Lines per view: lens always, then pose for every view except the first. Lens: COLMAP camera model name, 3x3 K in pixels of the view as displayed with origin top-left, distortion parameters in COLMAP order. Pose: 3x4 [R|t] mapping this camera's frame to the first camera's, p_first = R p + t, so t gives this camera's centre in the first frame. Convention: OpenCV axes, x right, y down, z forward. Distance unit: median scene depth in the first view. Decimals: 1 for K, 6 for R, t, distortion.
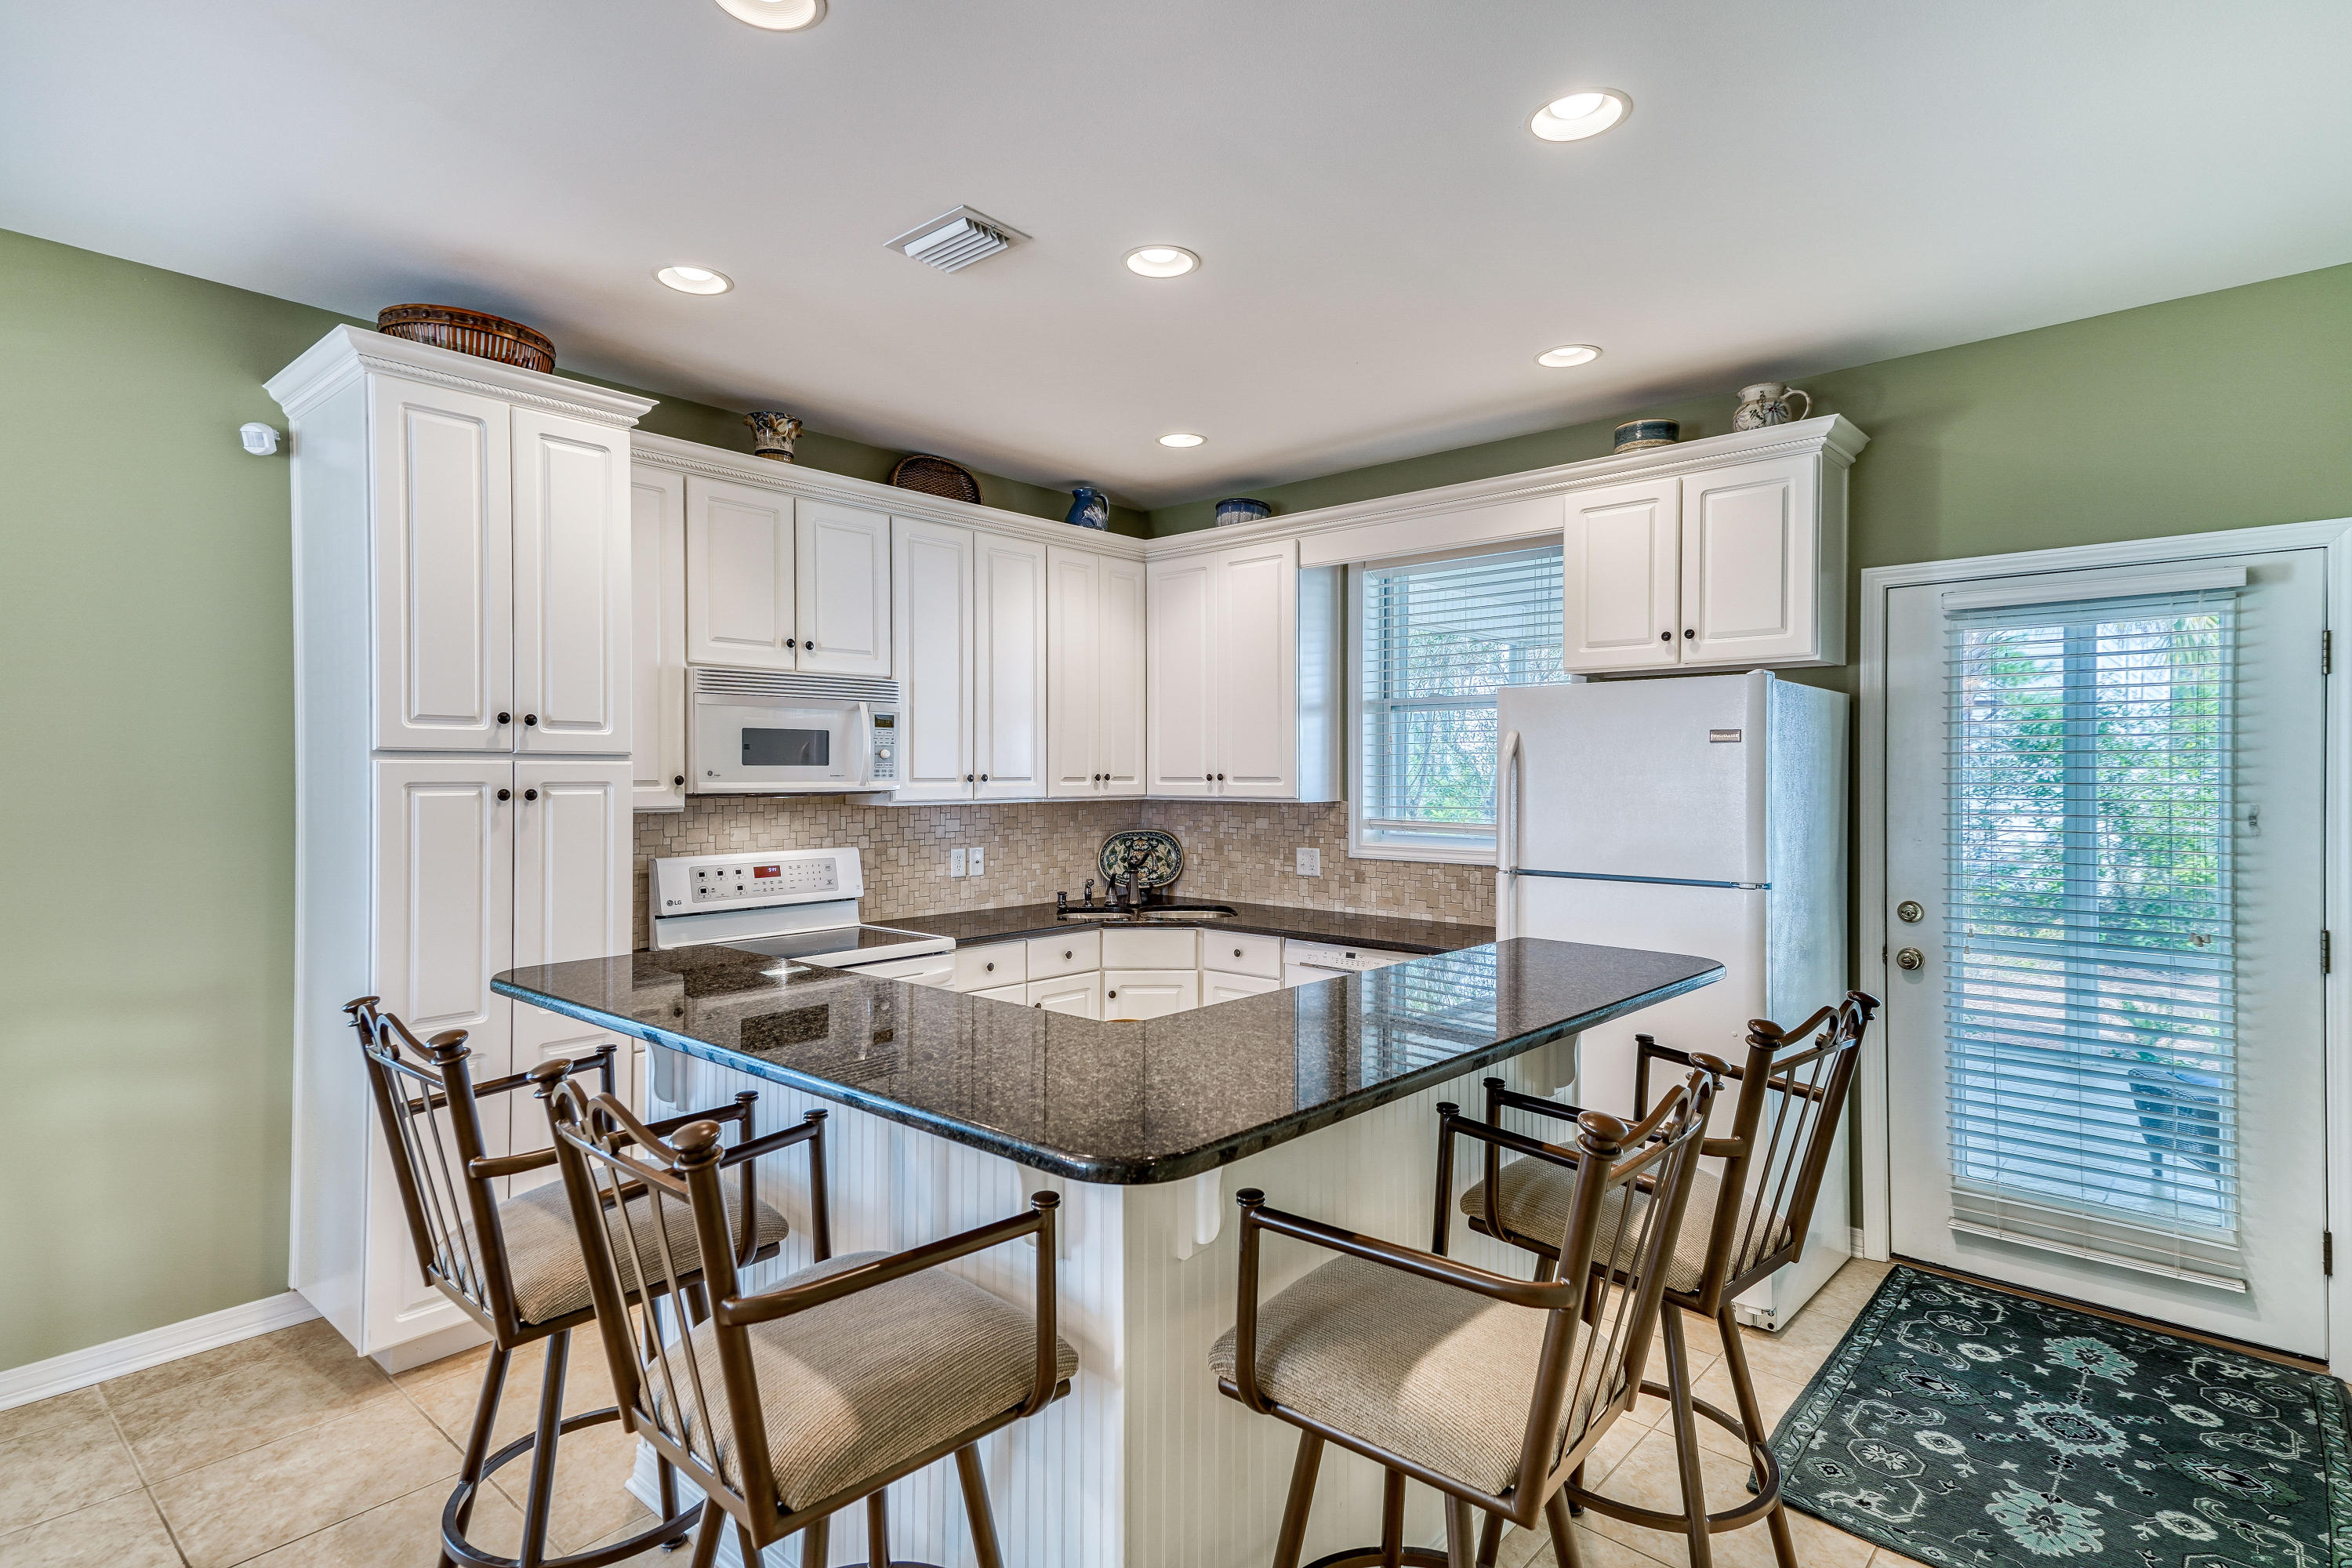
lens RADIAL K [[1192.2, 0, 1172.6], [0, 1192.2, 775.4], [0, 0, 1]] dist [0.058171, -0.008332]
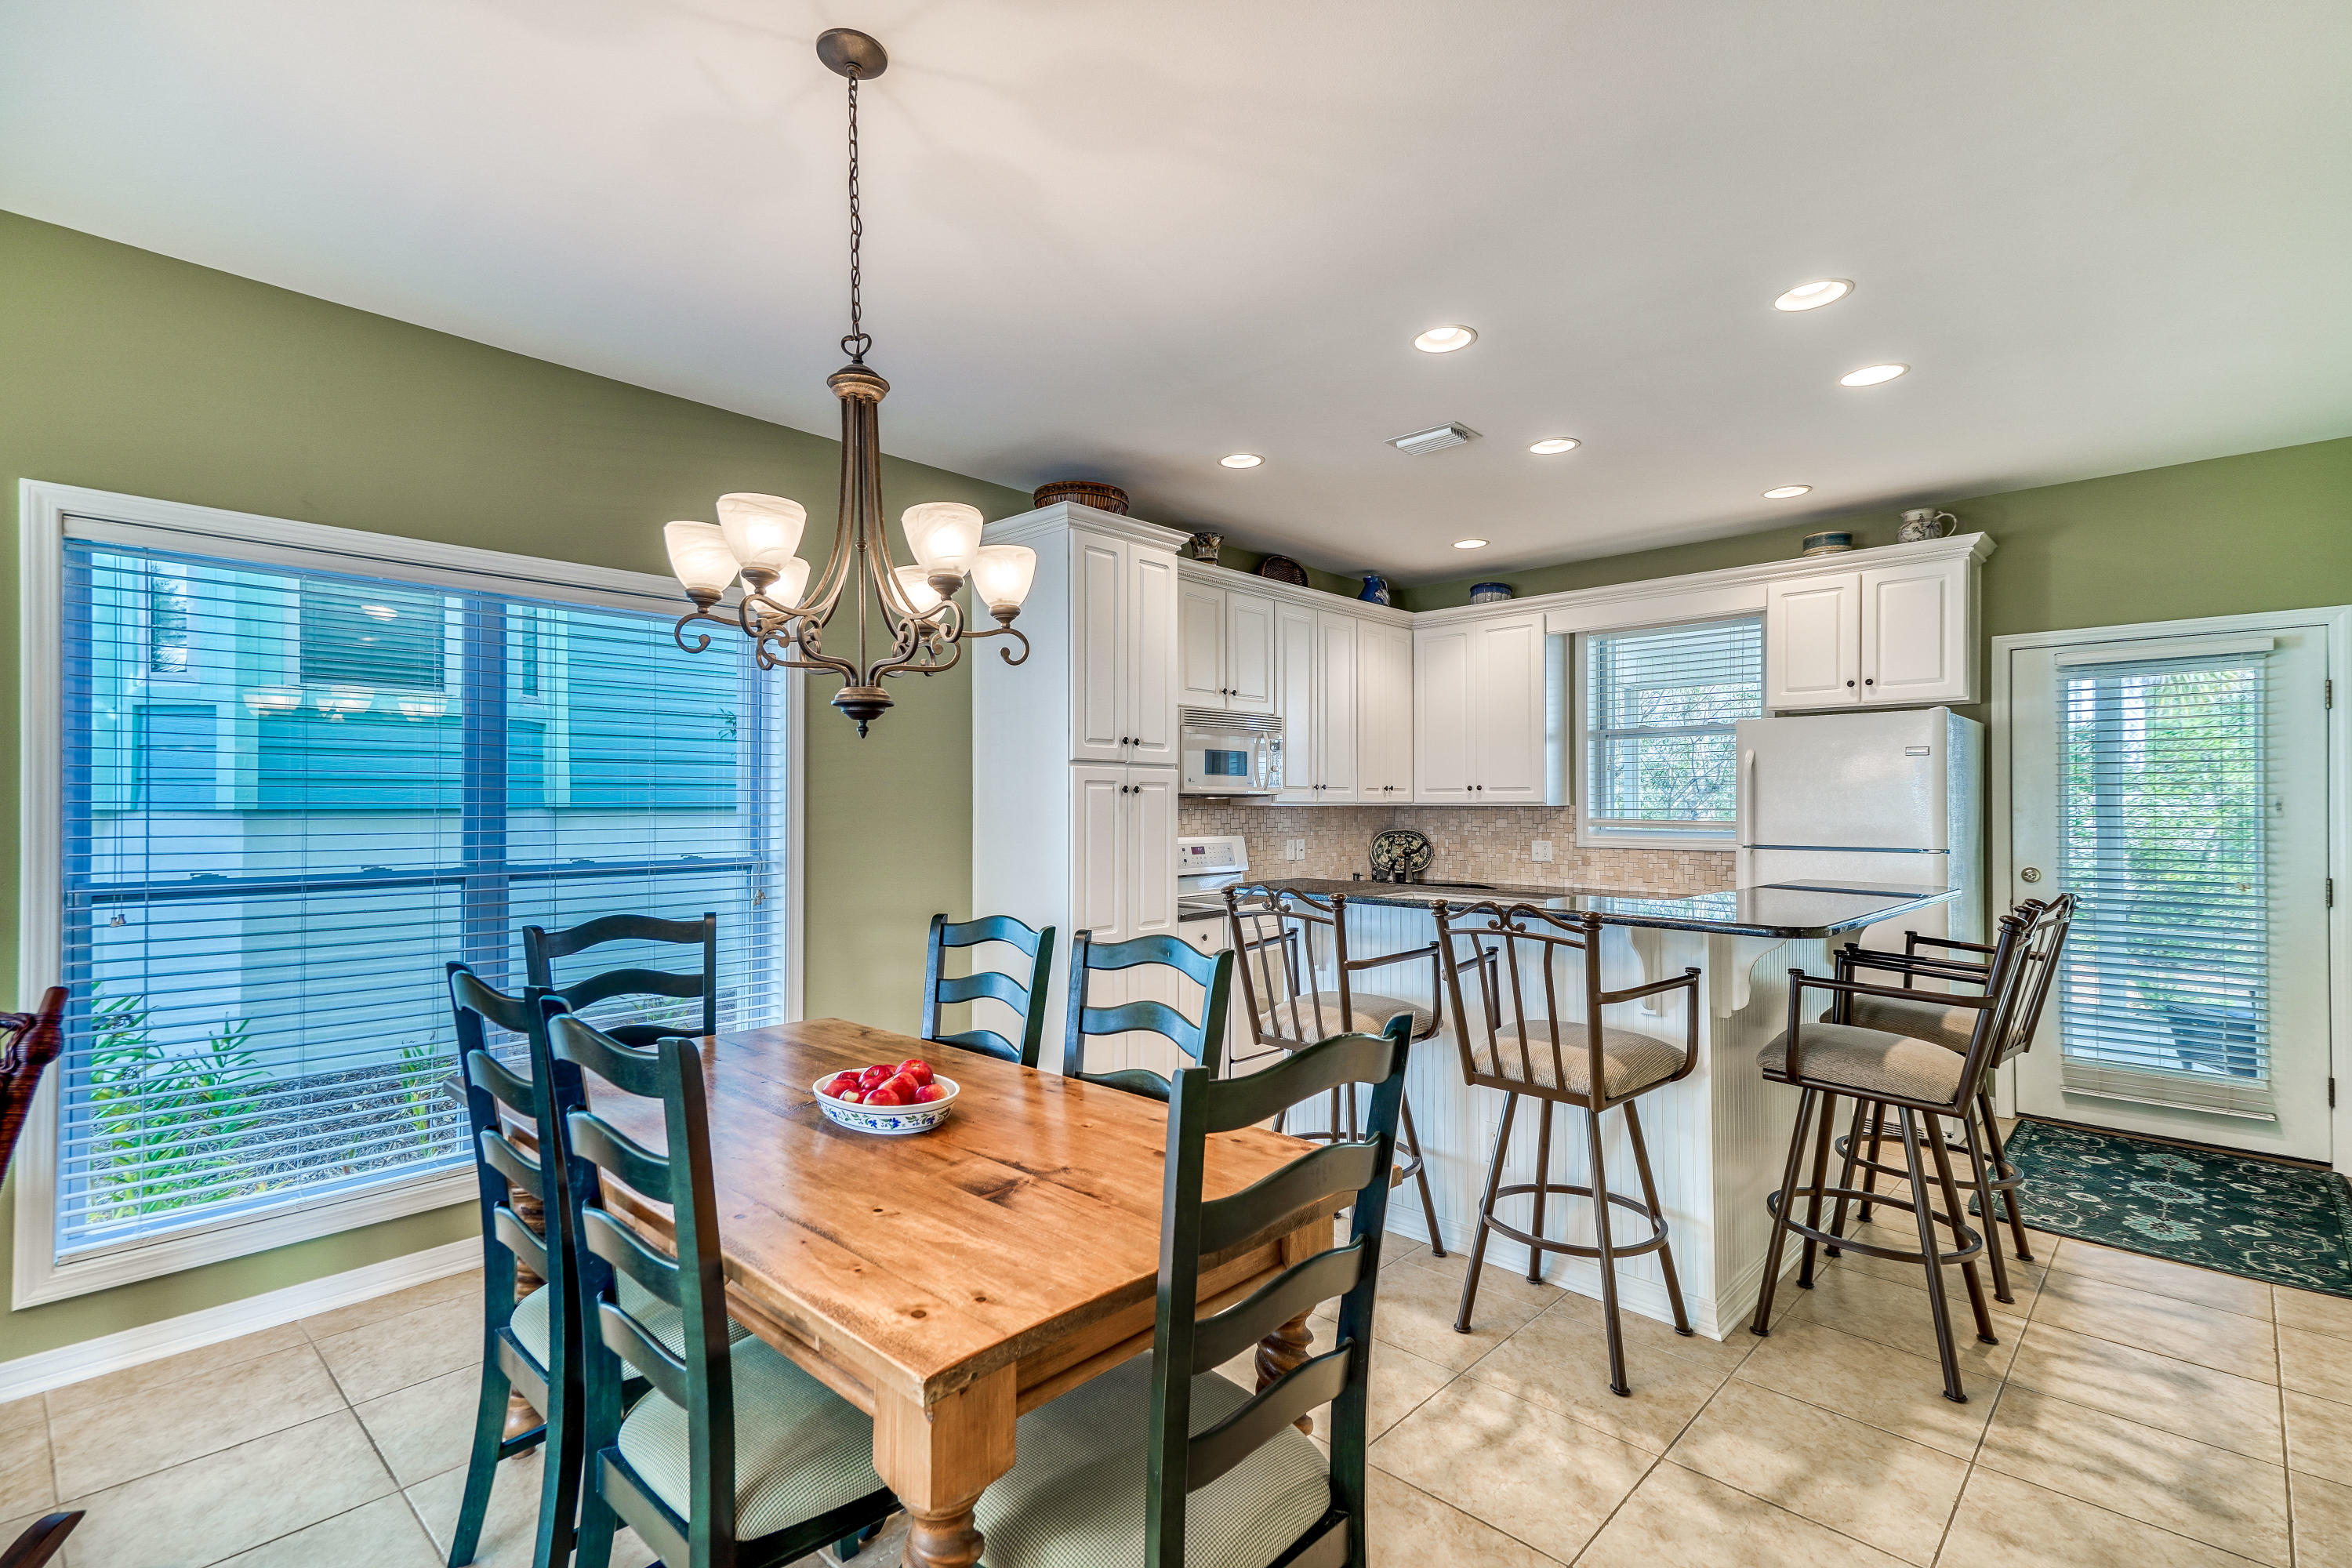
lens RADIAL K [[1094.5, 0, 1179.4], [0, 1094.5, 796.6], [0, 0, 1]] dist [0.035932, -0.000793]
pose [[0.999730, -0.000763, -0.023240, -0.378769], [0.000509, 0.999940, -0.010945, 0.034761], [0.023247, 0.010930, 0.999670, -0.354247]]
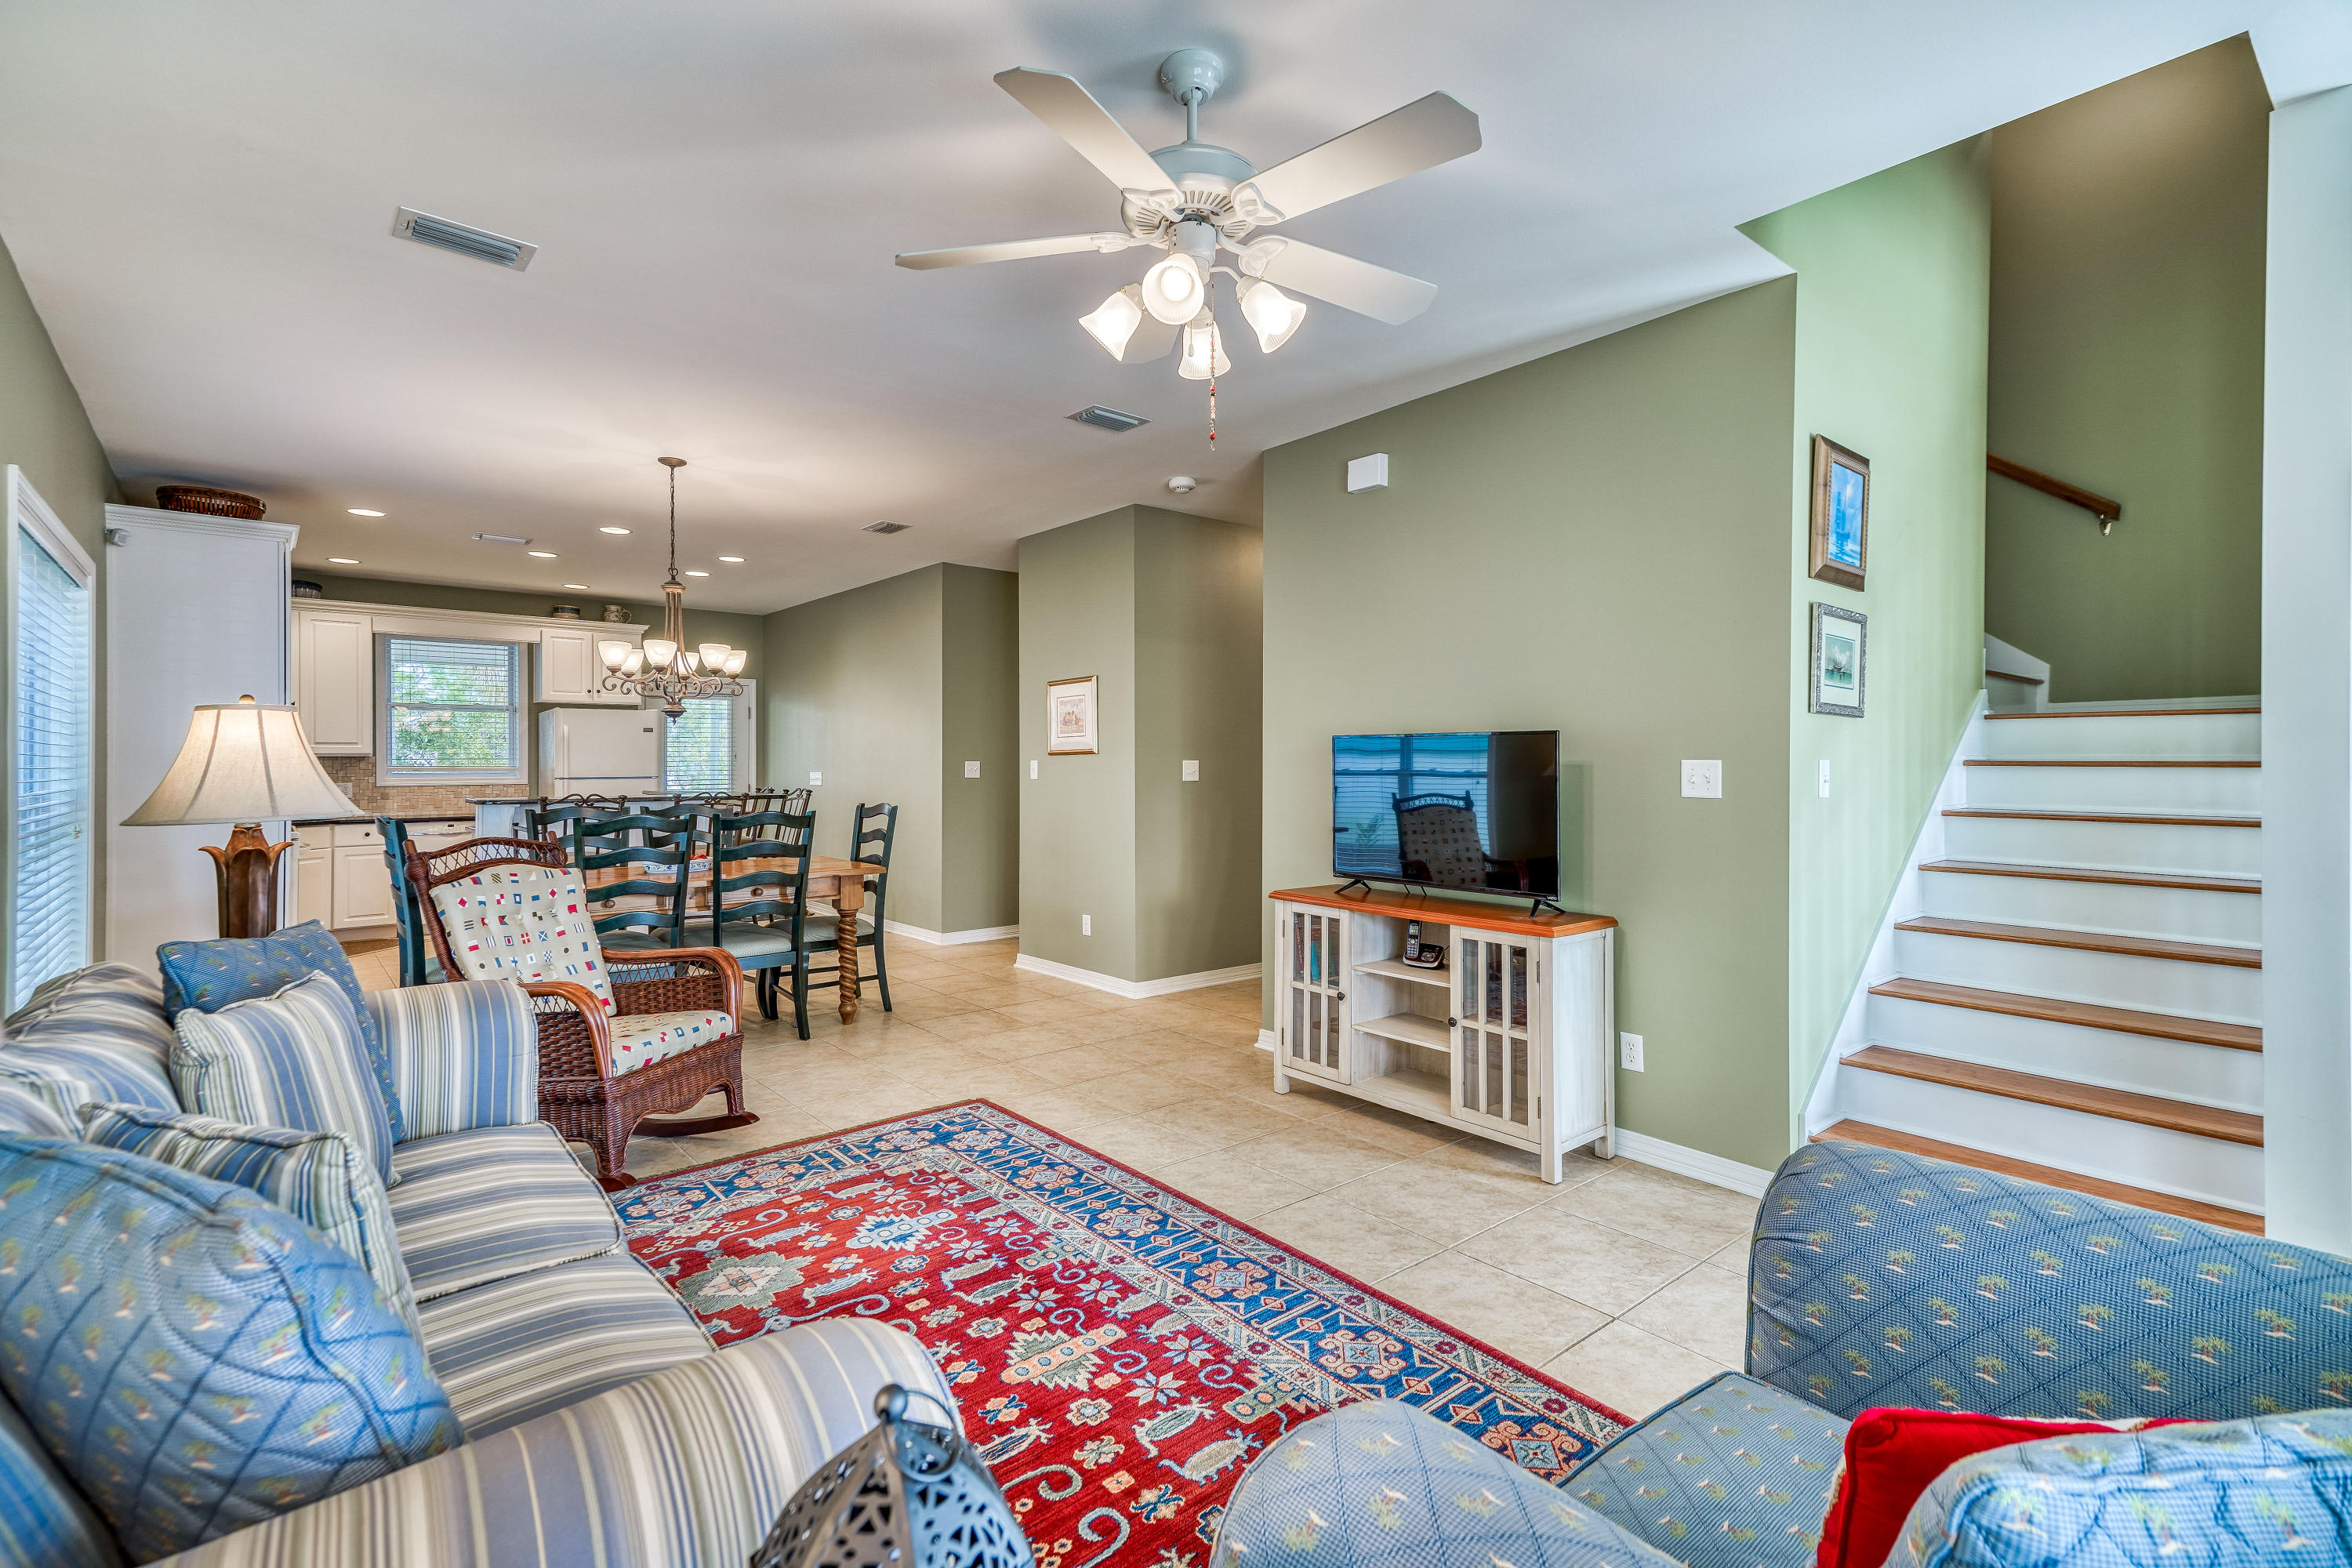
lens RADIAL K [[1069.7, 0, 1175.7], [0, 1069.7, 777.9], [0, 0, 1]] dist [0.034775, 0.000121]
pose [[0.138888, -0.015252, 0.990191, -1.904925], [0.004109, 0.999882, 0.014825, 0.048805], [-0.990300, 0.002010, 0.138934, -0.666902]]
